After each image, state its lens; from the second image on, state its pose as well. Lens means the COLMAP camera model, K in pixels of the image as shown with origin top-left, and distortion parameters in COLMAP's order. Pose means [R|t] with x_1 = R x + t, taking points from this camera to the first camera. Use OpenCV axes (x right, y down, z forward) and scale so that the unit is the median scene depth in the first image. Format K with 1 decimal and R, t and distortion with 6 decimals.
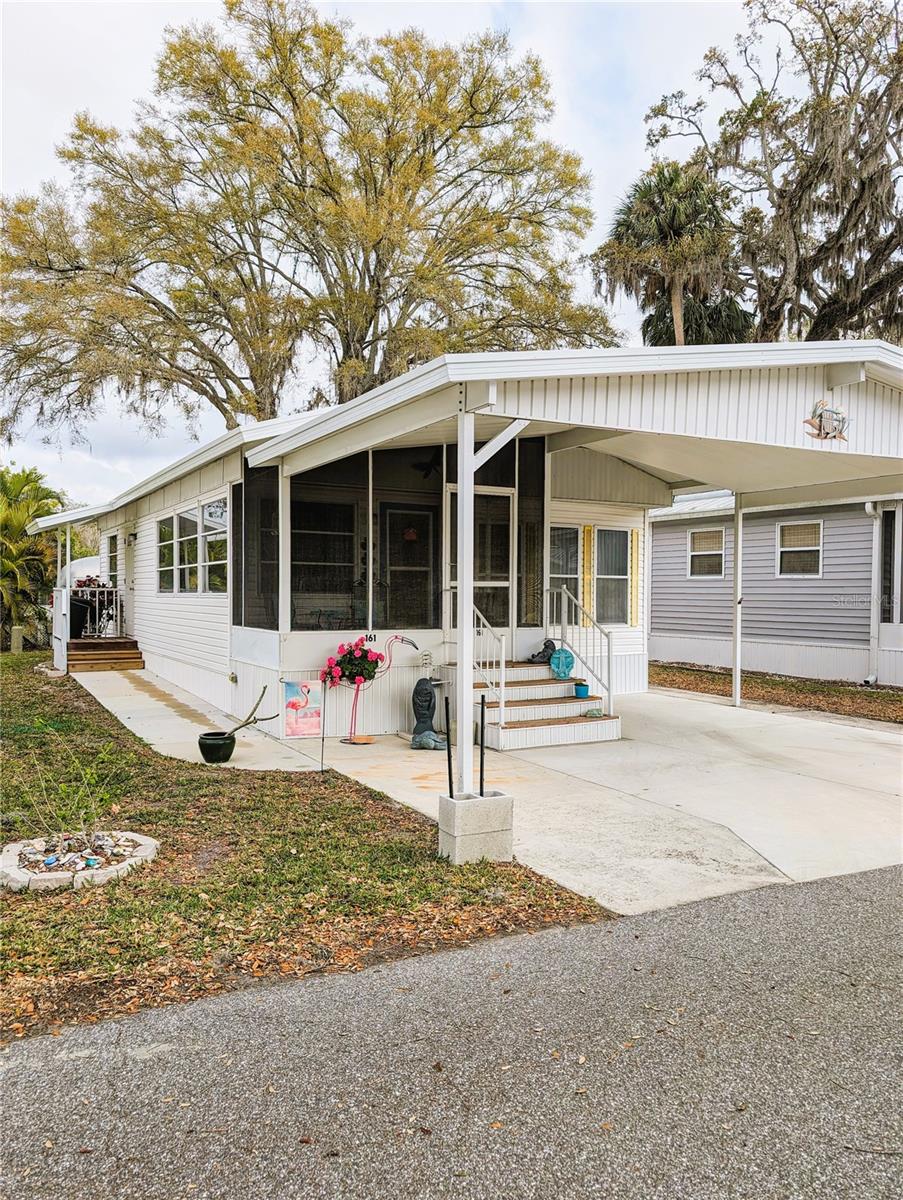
lens RADIAL K [[850.6, 0, 451.5], [0, 850.6, 600.0], [0, 0, 1]] dist [-0.006014, -0.008332]
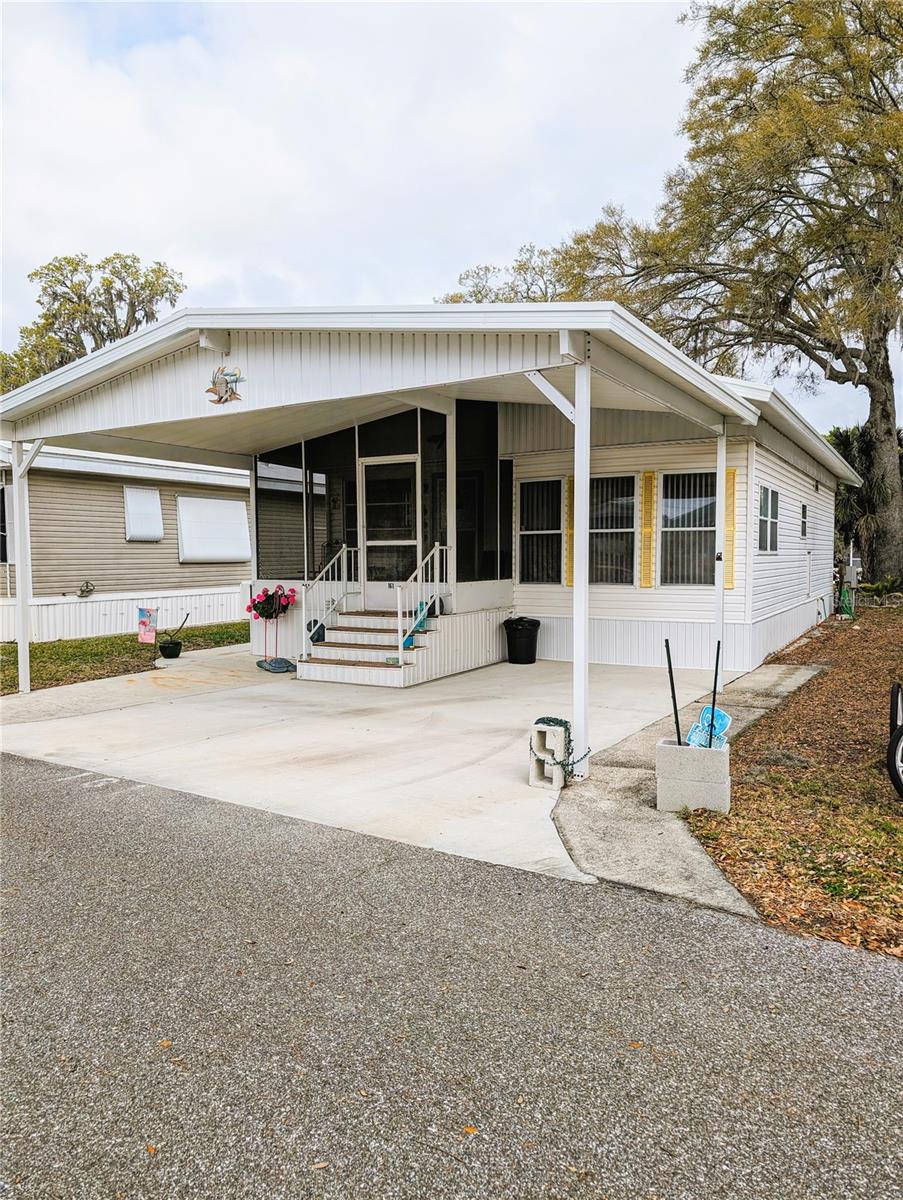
lens RADIAL K [[850.6, 0, 451.5], [0, 850.6, 600.0], [0, 0, 1]] dist [-0.006014, -0.008332]
pose [[0.510362, 0.039058, -0.859072, 1.035191], [0.000544, 0.998953, 0.045741, 0.005347], [0.859959, -0.023812, 0.509807, 0.479844]]
